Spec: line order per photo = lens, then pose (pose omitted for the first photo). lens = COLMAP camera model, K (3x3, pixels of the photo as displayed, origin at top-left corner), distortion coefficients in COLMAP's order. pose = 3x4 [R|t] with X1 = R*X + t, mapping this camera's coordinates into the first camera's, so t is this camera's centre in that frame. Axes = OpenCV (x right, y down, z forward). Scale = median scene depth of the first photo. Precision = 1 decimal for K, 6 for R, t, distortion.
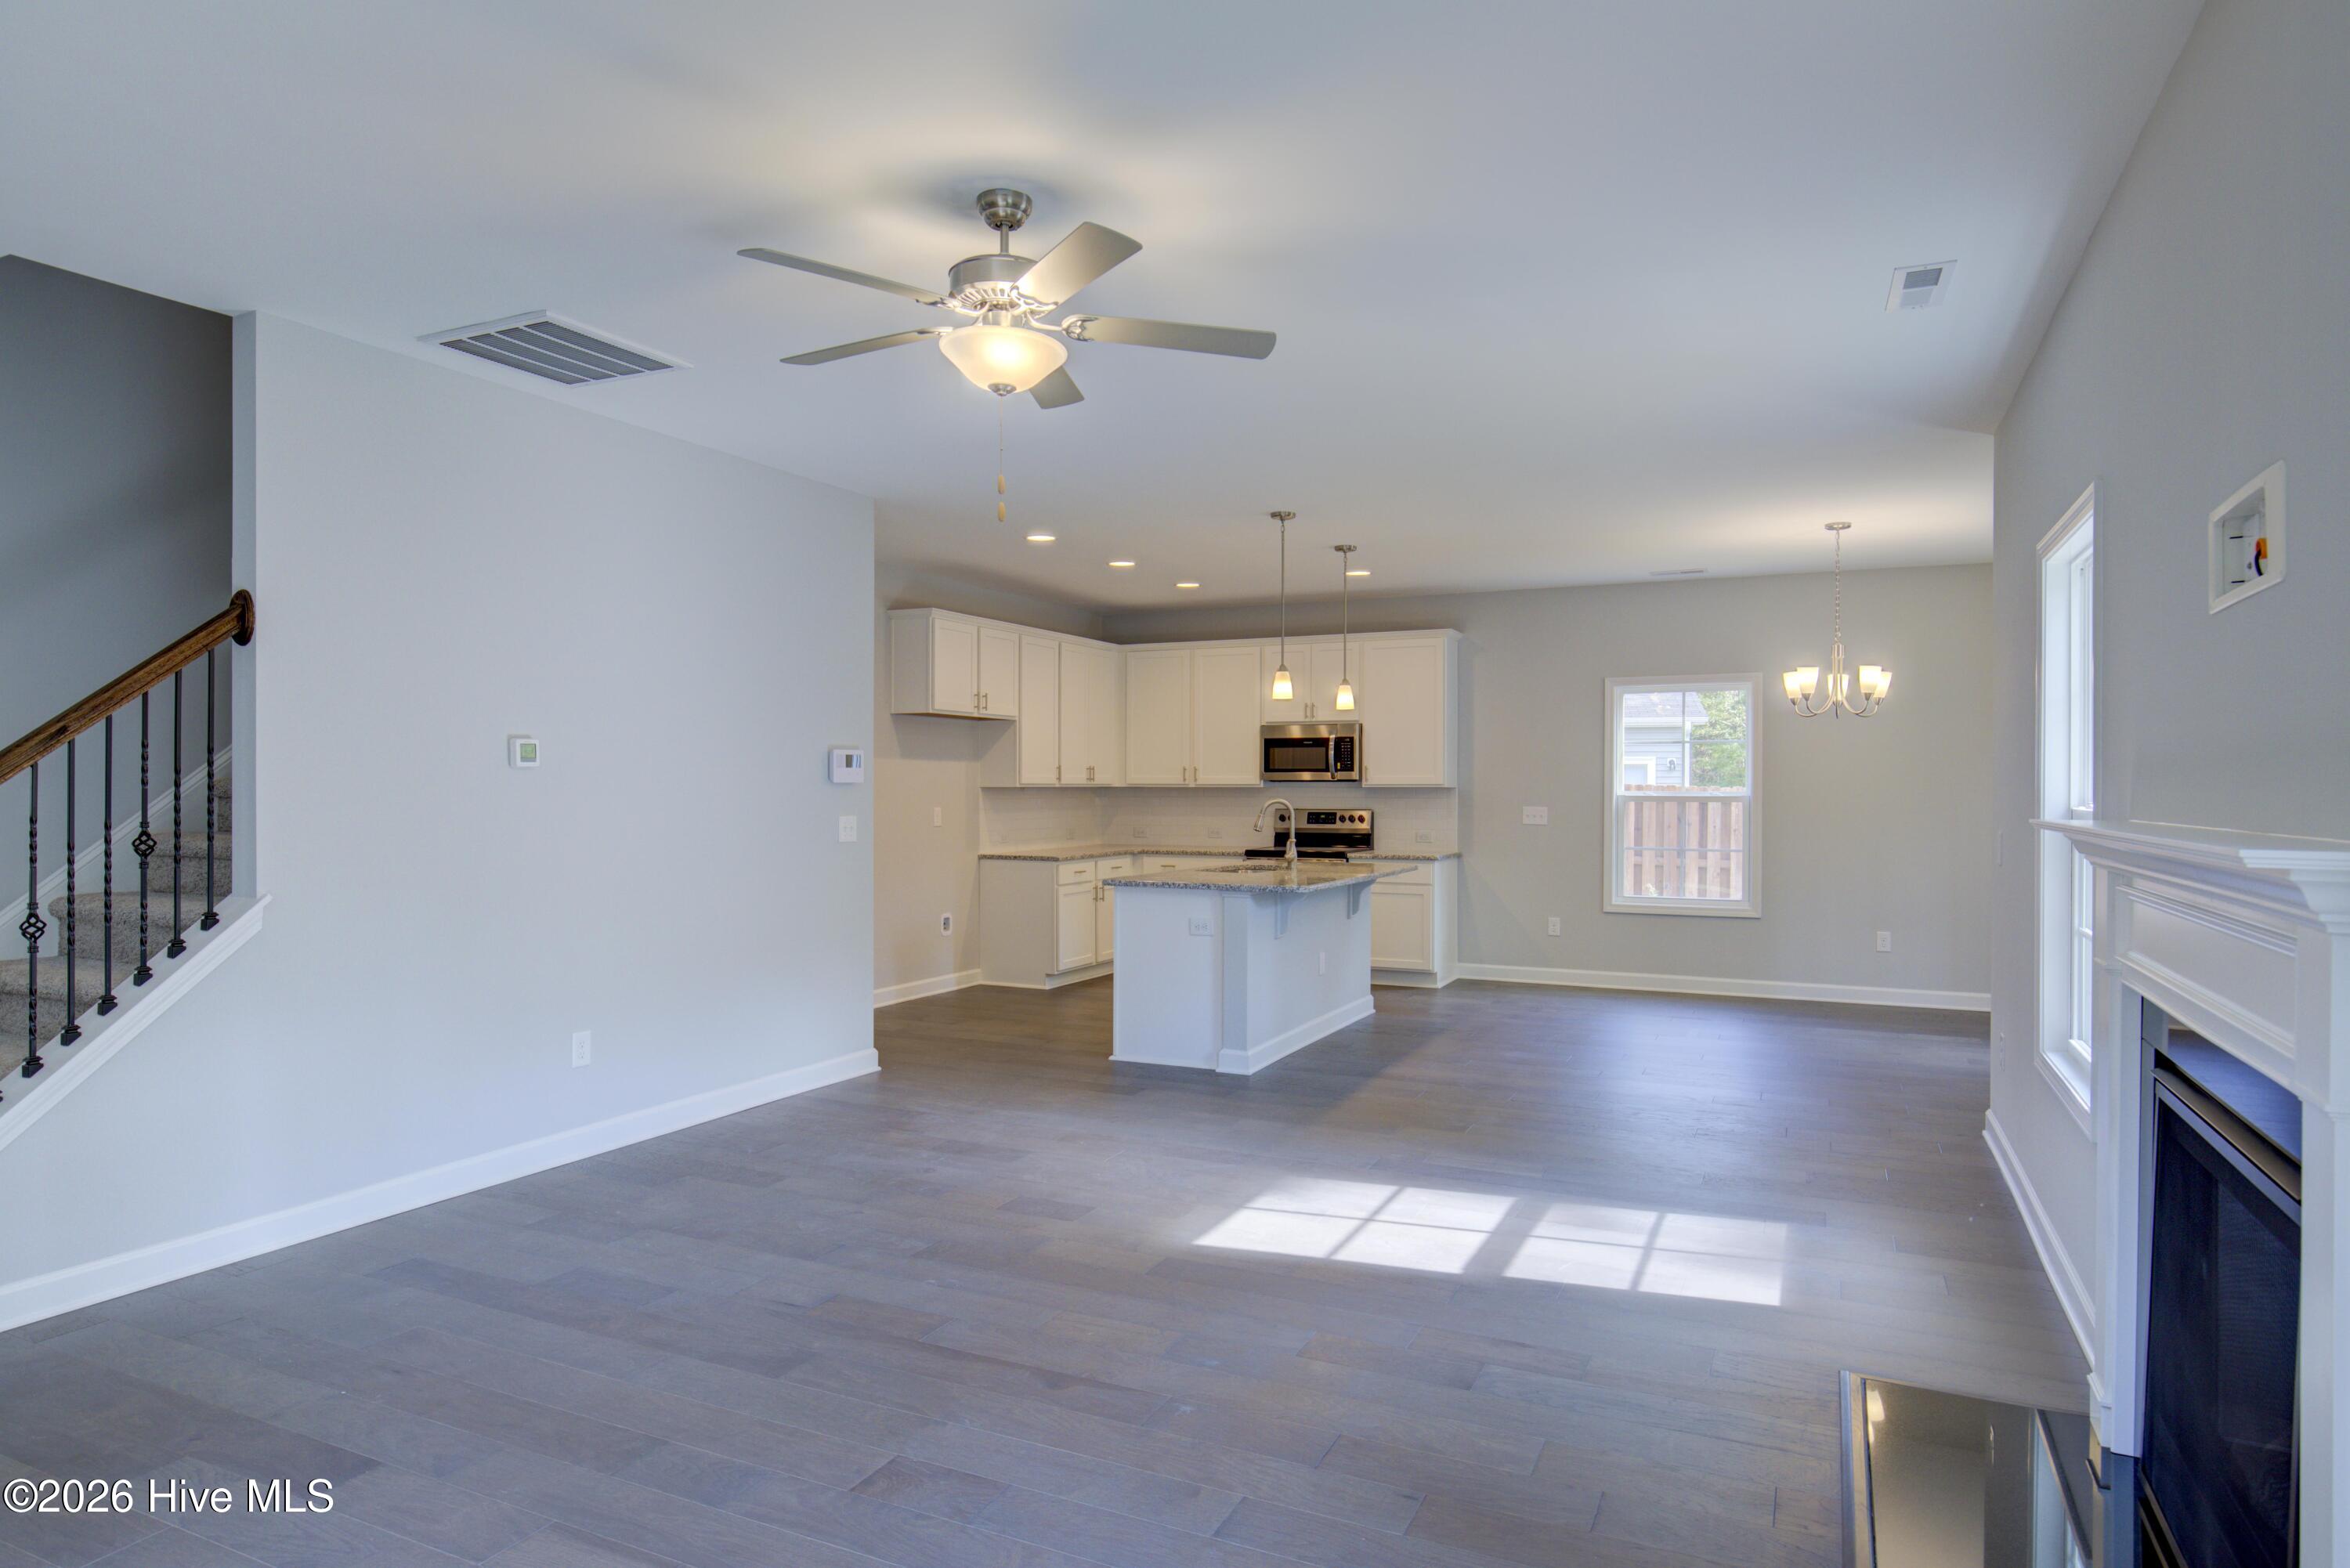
lens RADIAL K [[1416.5, 0, 1176.0], [0, 1416.5, 793.1], [0, 0, 1]] dist [0.008910, 0.001002]
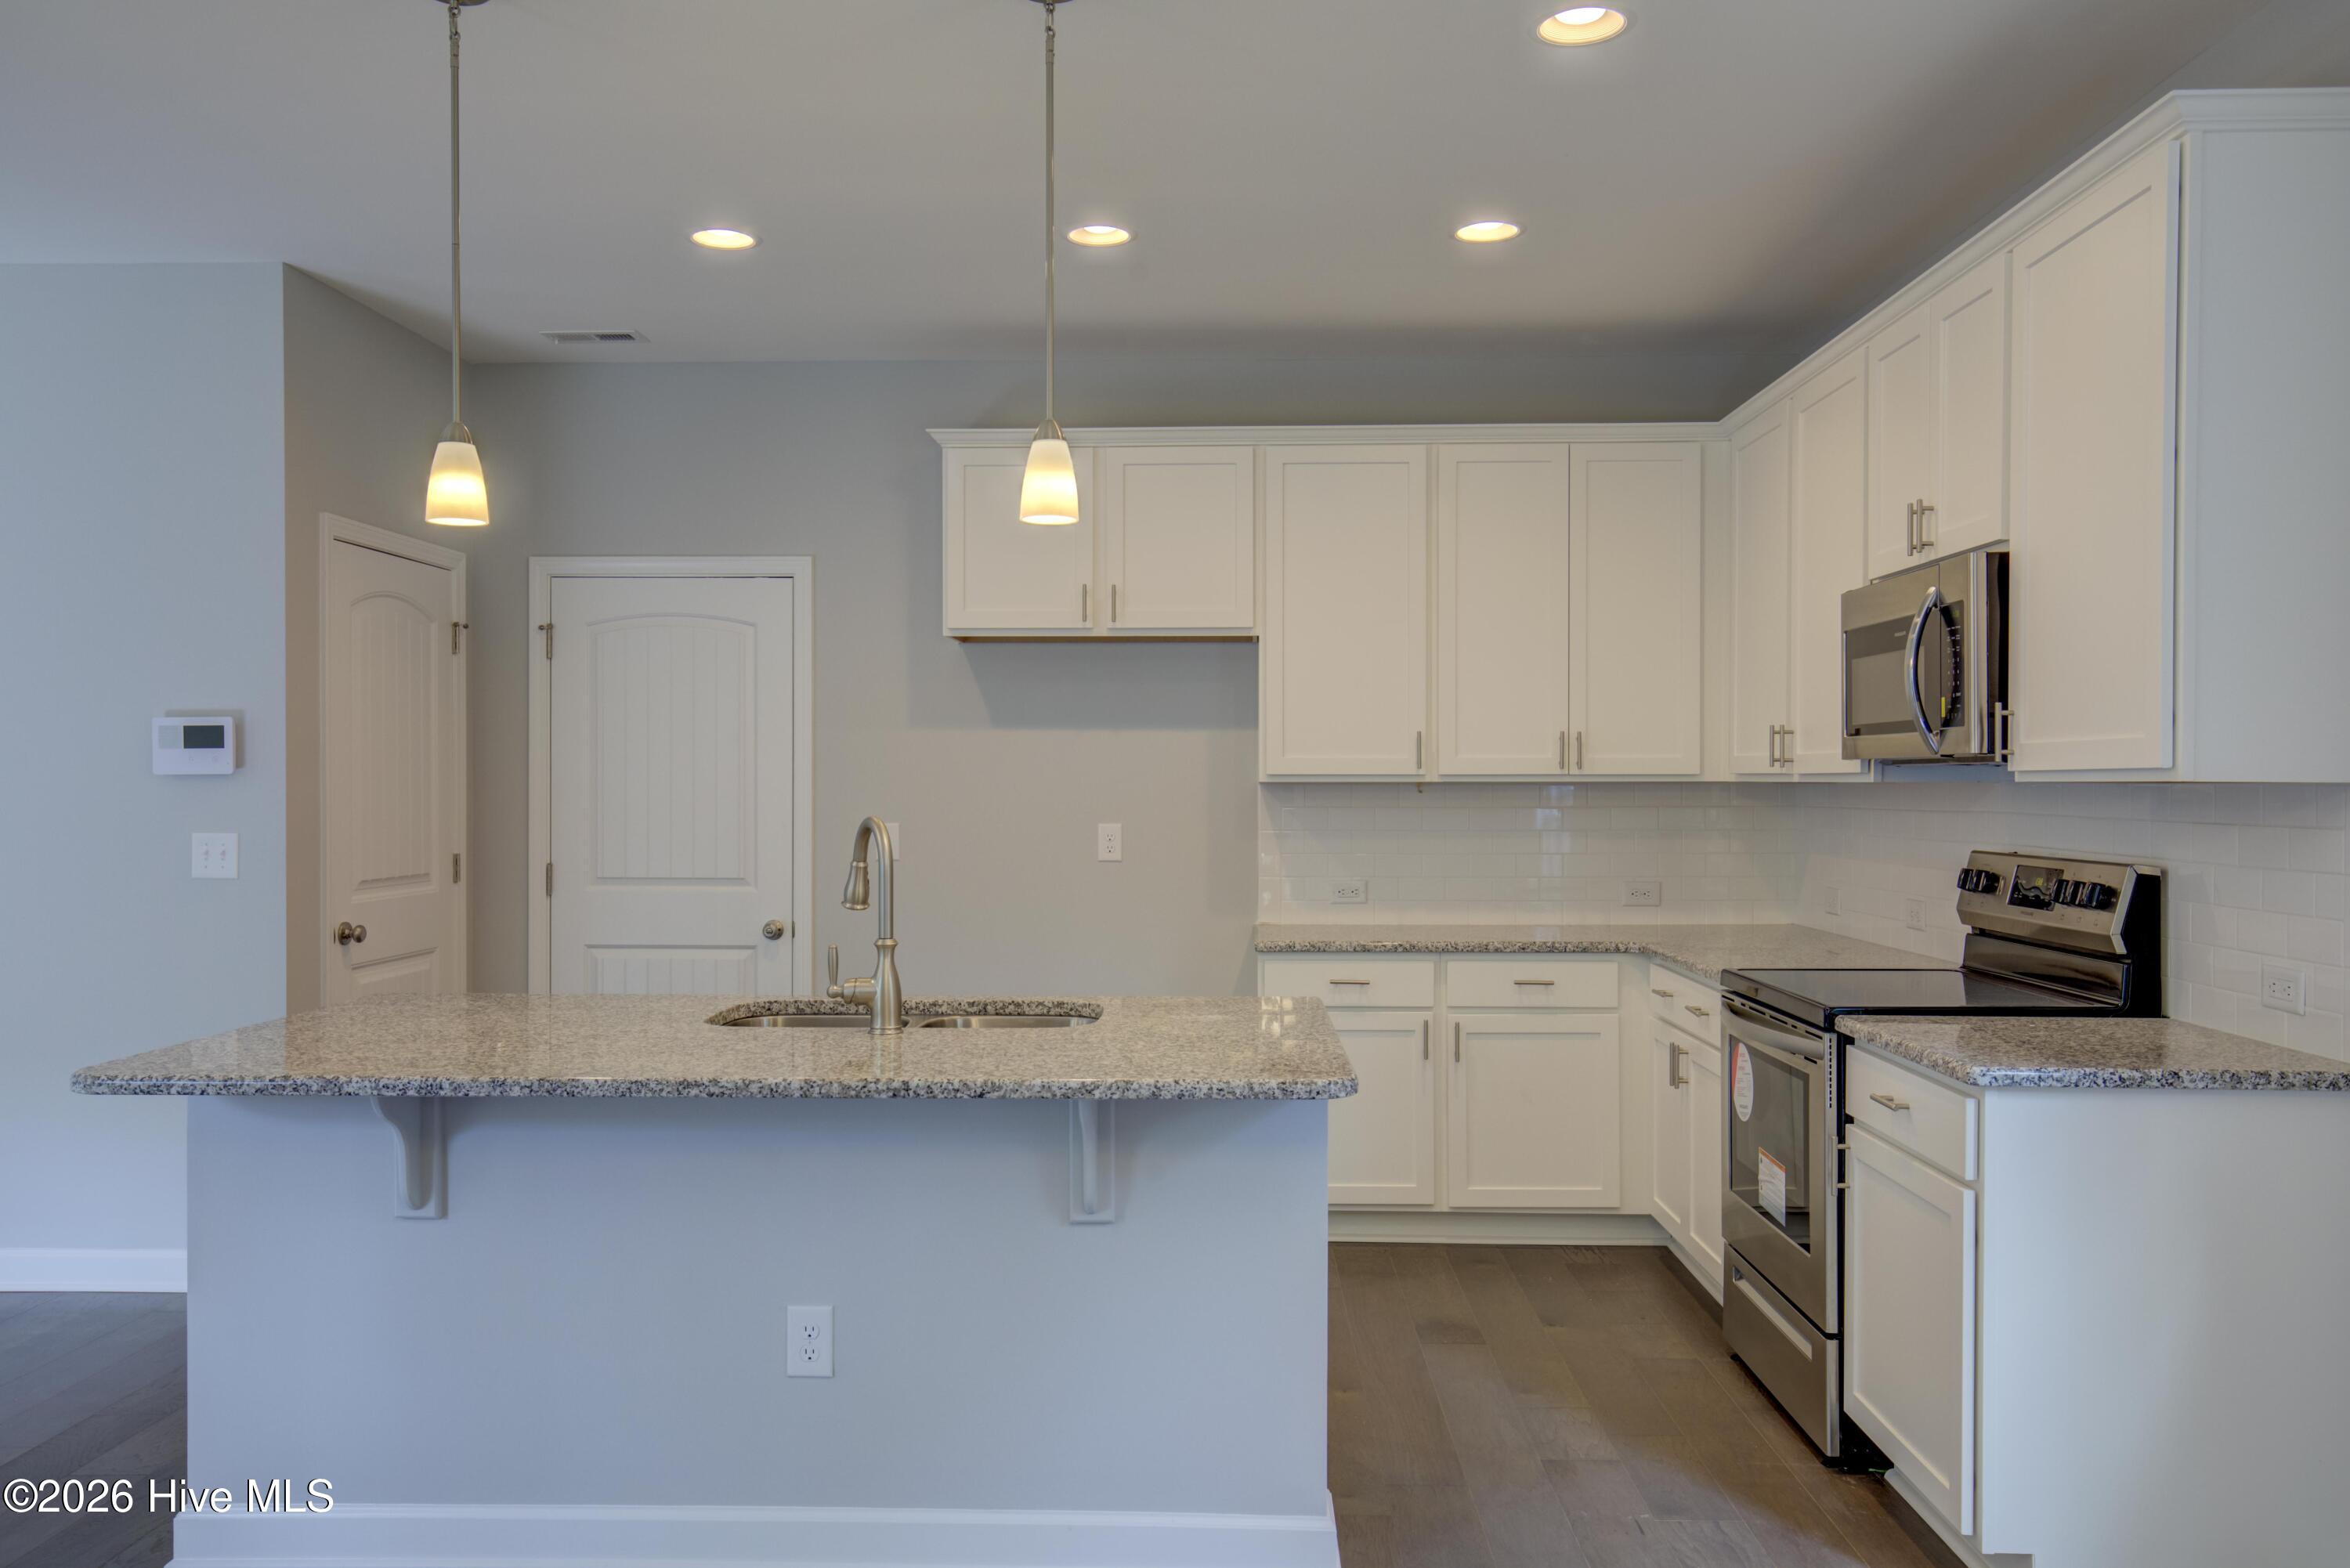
lens RADIAL K [[1759.8, 0, 1176.4], [0, 1759.8, 778.7], [0, 0, 1]] dist [-0.006611, -0.000094]
pose [[0.395481, -0.004294, -0.918464, 0.386221], [-0.003095, 0.999977, -0.006008, -0.001744], [0.918469, 0.005219, 0.395459, 0.725459]]
